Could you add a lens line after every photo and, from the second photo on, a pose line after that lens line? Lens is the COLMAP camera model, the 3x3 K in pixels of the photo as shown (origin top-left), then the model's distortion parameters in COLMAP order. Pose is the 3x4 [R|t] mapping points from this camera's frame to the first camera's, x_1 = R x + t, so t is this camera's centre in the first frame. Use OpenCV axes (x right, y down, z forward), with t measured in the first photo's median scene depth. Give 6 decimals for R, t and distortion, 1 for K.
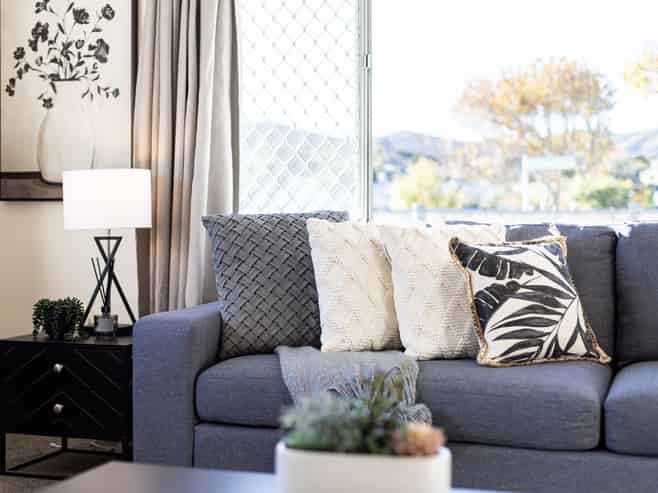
lens RADIAL K [[1055.8, 0, 327.1], [0, 1055.8, 242.8], [0, 0, 1]] dist [0.007783, 0.000000]
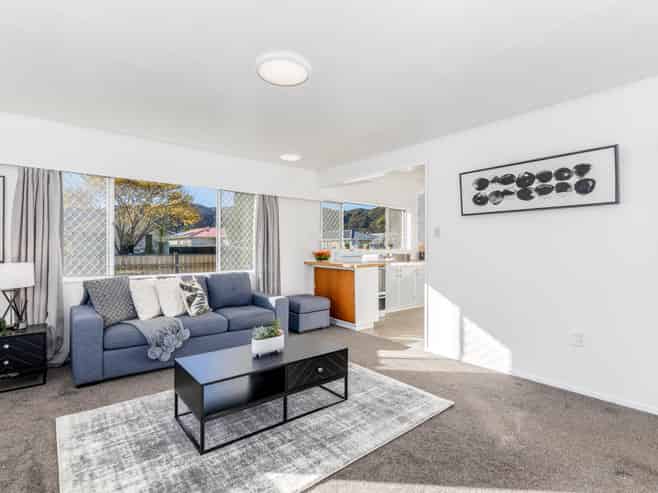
lens RADIAL K [[336.1, 0, 328.1], [0, 336.1, 246.6], [0, 0, 1]] dist [0.006833, 0.002146]
pose [[0.540317, 0.004490, 0.841450, -0.585560], [0.014464, 0.999788, -0.014623, -0.105310], [-0.841337, 0.020072, 0.540137, -0.072145]]
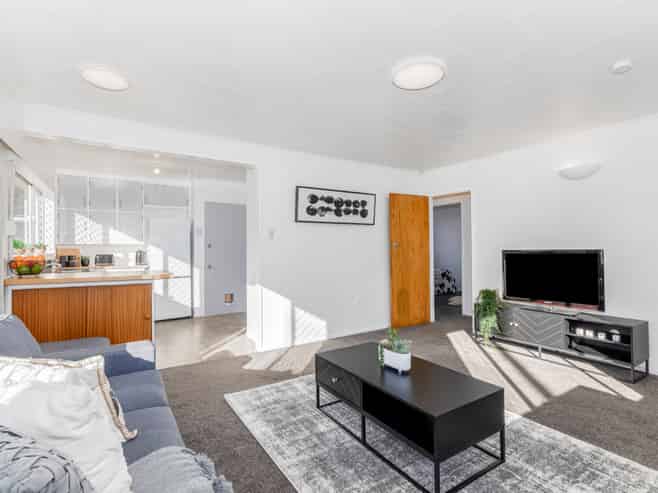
lens RADIAL K [[336.1, 0, 332.6], [0, 336.1, 244.7], [0, 0, 1]] dist [0.006833, 0.002146]
pose [[-0.777993, 0.014179, 0.628112, -0.343322], [0.020433, 0.999787, 0.002738, -0.128800], [-0.627940, 0.014964, -0.778118, 1.092808]]
